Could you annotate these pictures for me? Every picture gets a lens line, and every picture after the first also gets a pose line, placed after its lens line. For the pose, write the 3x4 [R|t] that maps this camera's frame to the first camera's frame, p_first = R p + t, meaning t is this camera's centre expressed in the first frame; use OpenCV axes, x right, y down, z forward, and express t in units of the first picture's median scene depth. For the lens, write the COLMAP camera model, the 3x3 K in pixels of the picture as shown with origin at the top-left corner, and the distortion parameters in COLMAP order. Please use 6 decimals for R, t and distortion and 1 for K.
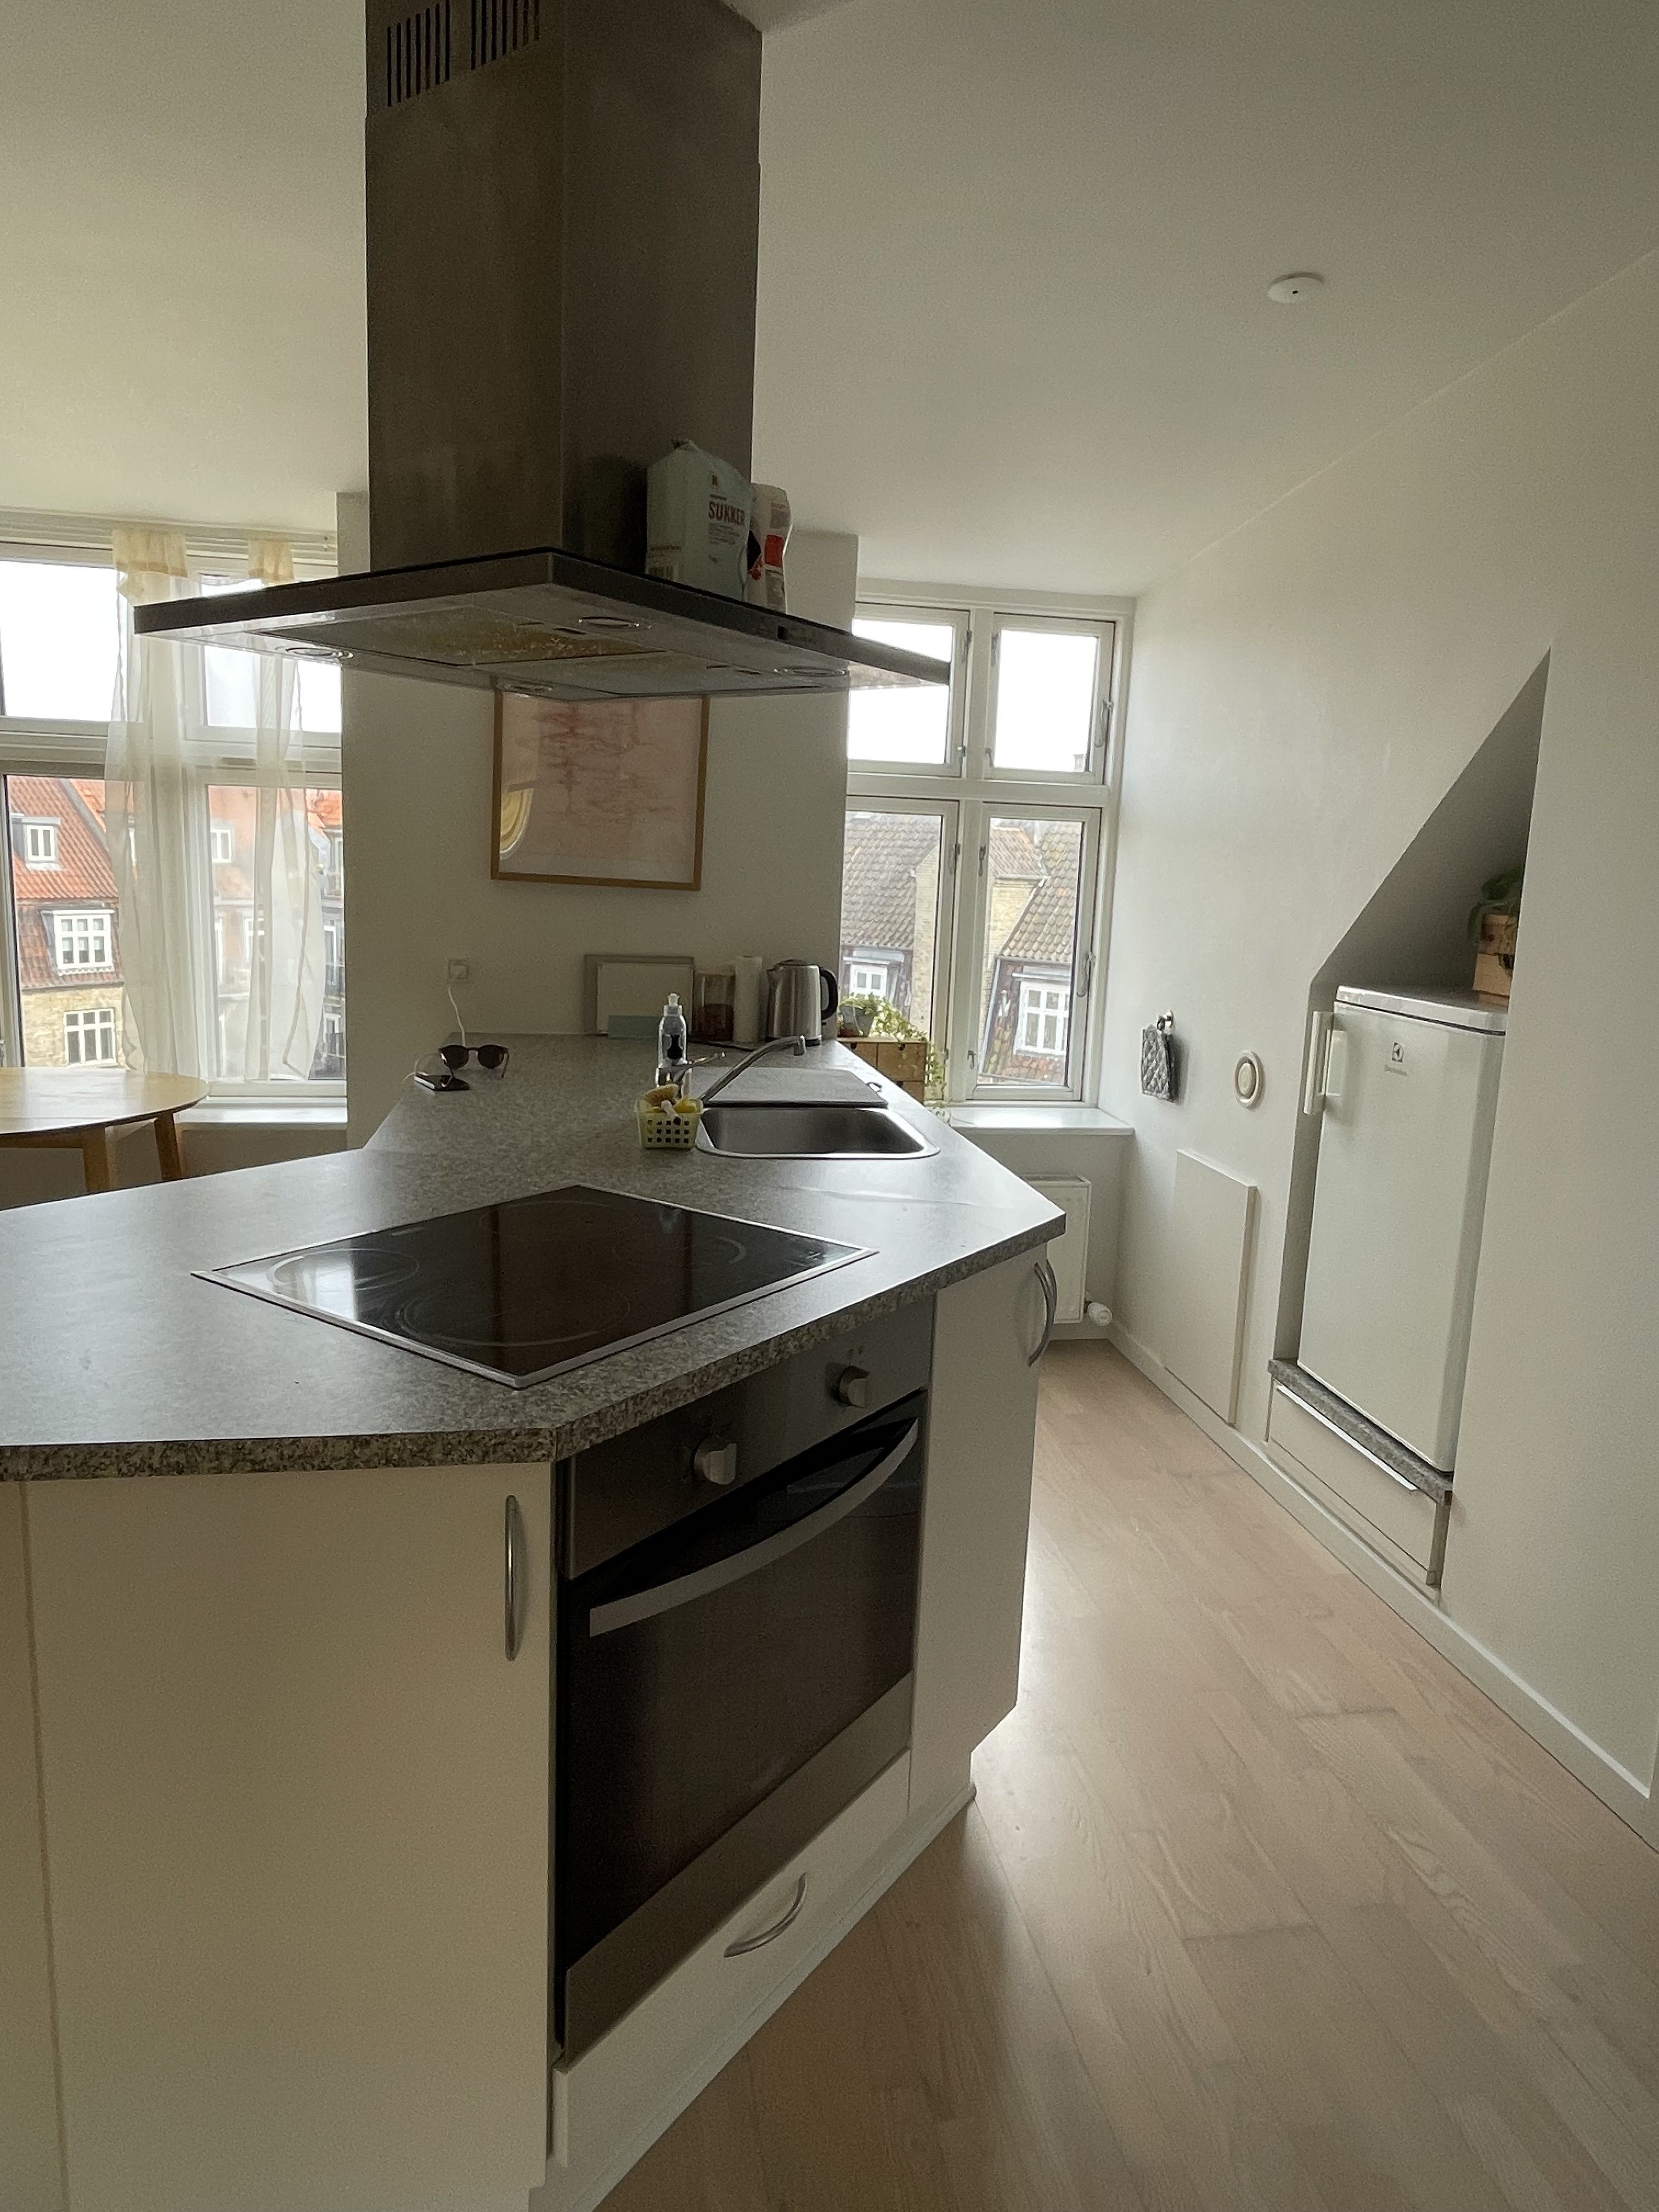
lens RADIAL K [[1341.4, 0, 829.5], [0, 1341.4, 1106.0], [0, 0, 1]] dist [0.001803, 0.000716]
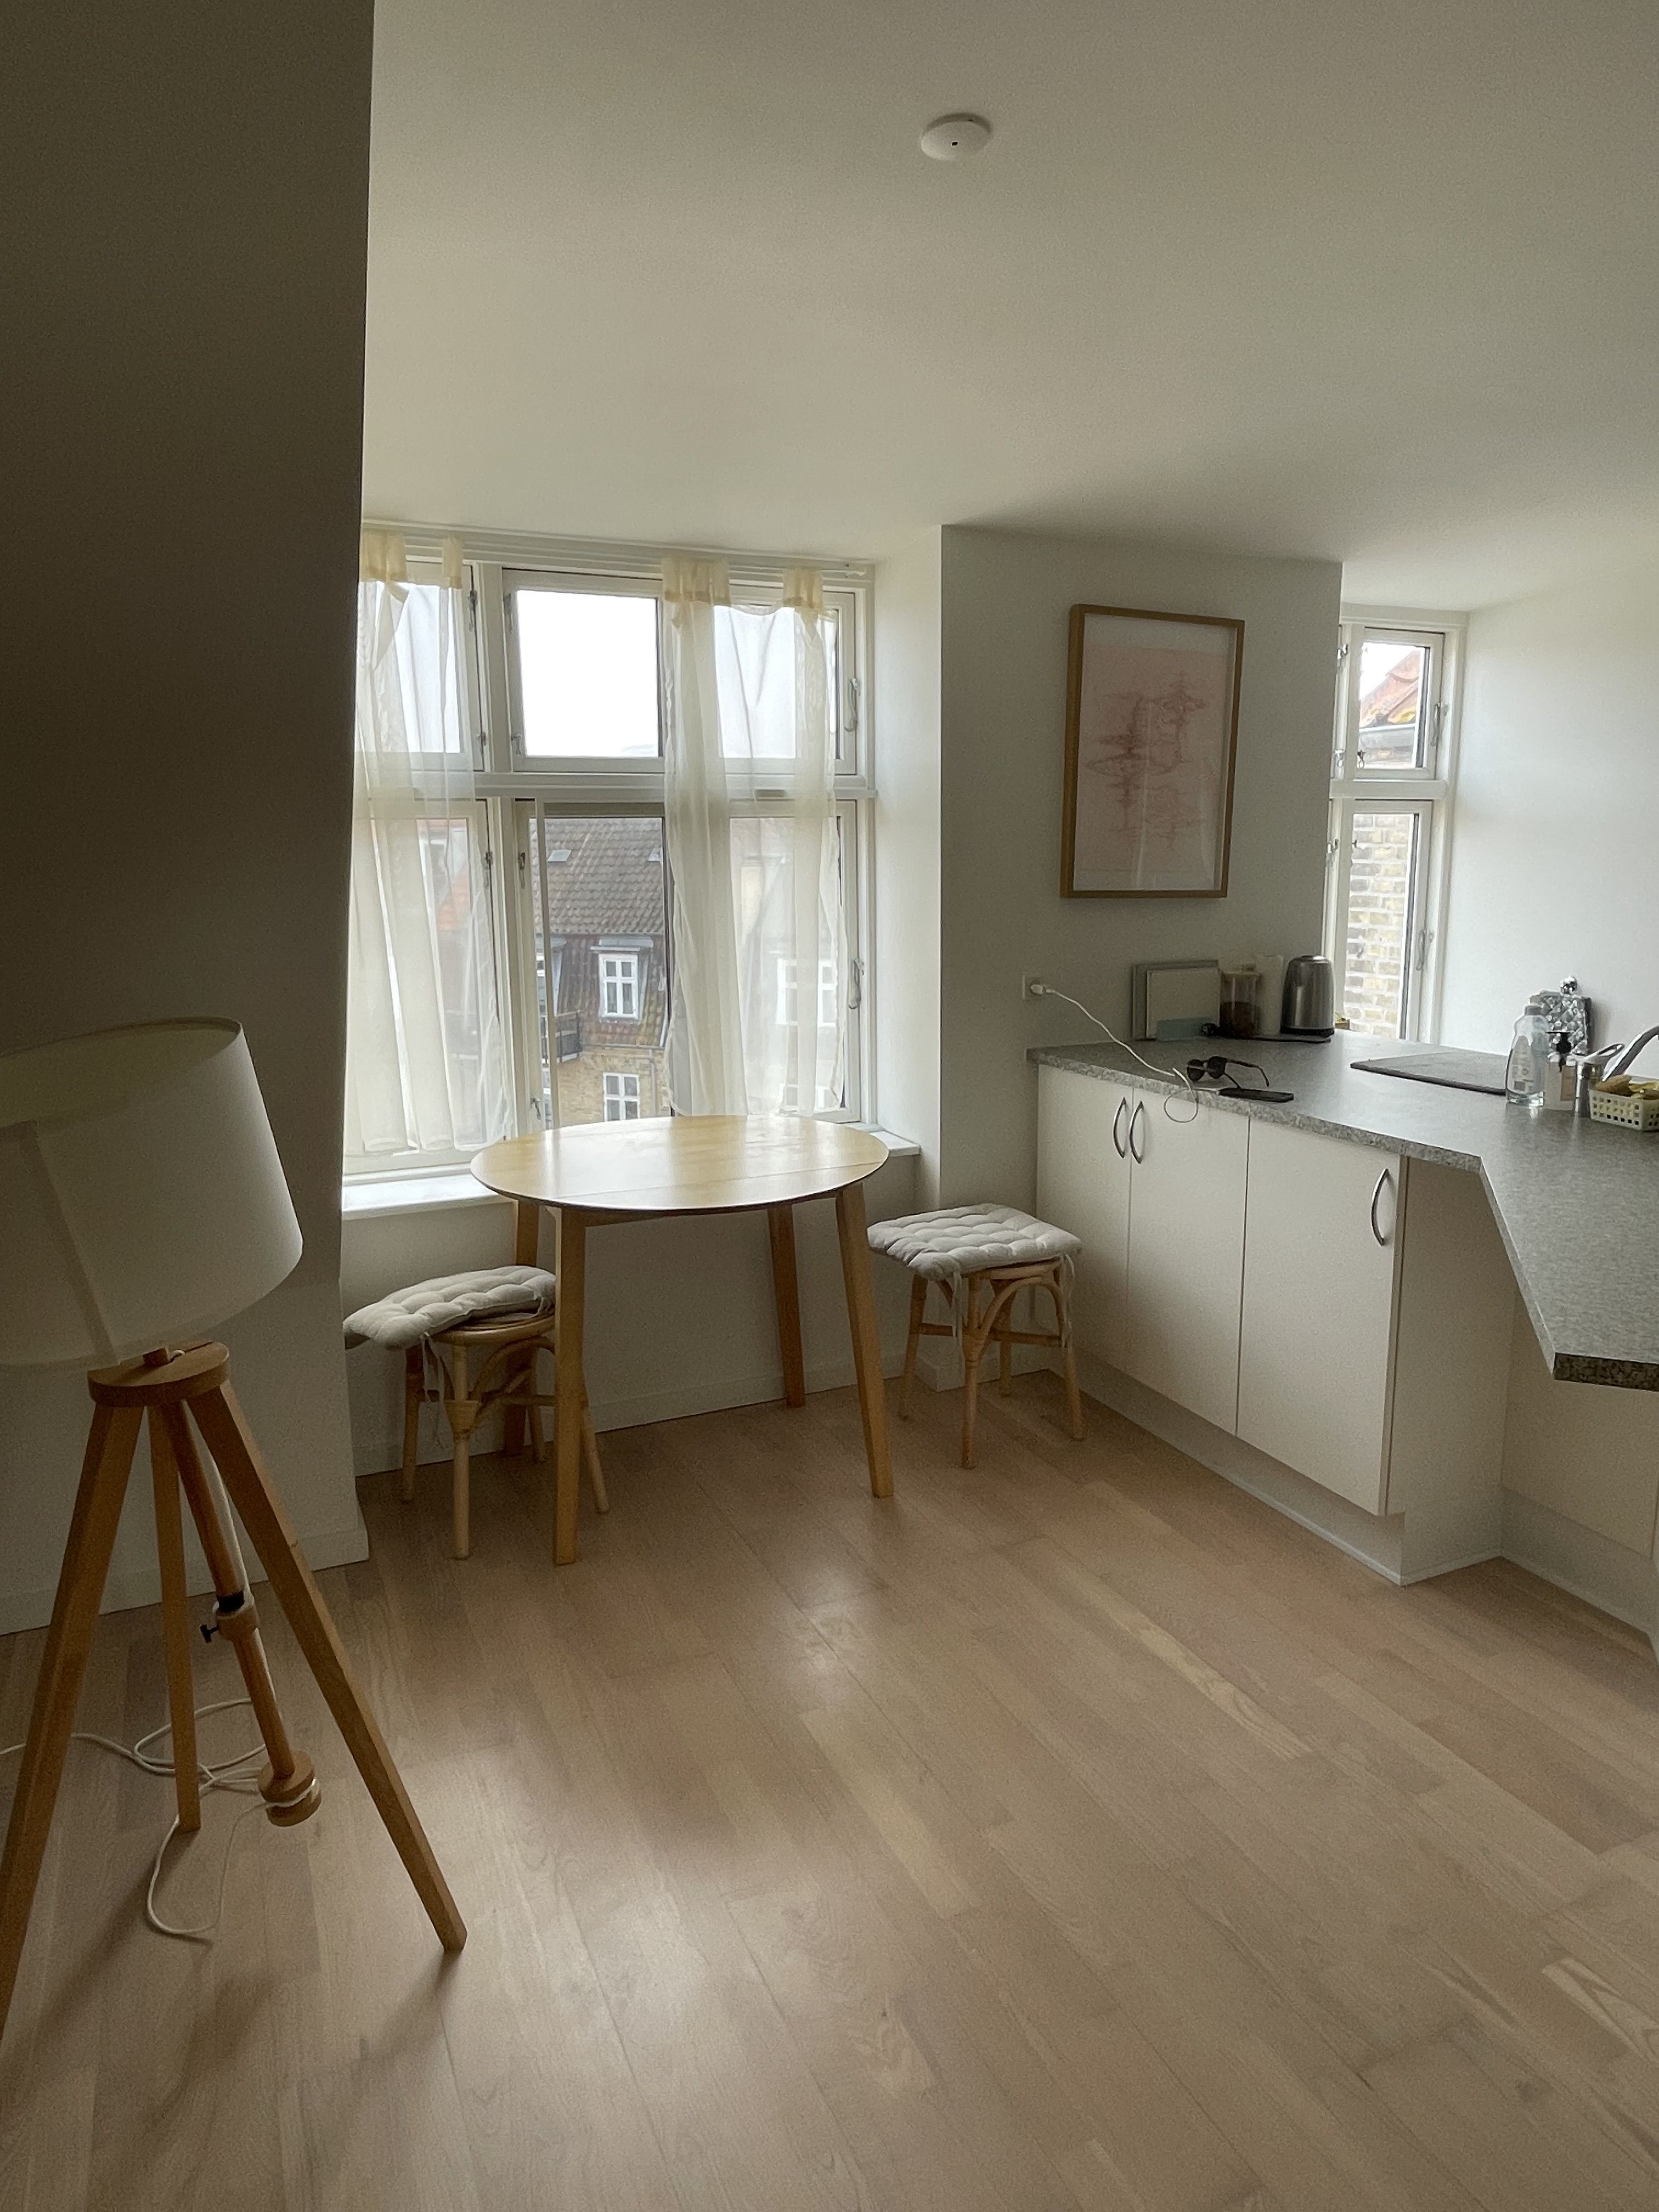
lens RADIAL K [[1341.4, 0, 829.5], [0, 1341.4, 1106.0], [0, 0, 1]] dist [0.001803, 0.000716]
pose [[0.966683, -0.097070, 0.236858, -0.654356], [0.093288, 0.995269, 0.027150, -0.052195], [-0.238373, -0.004149, 0.971165, 0.037632]]
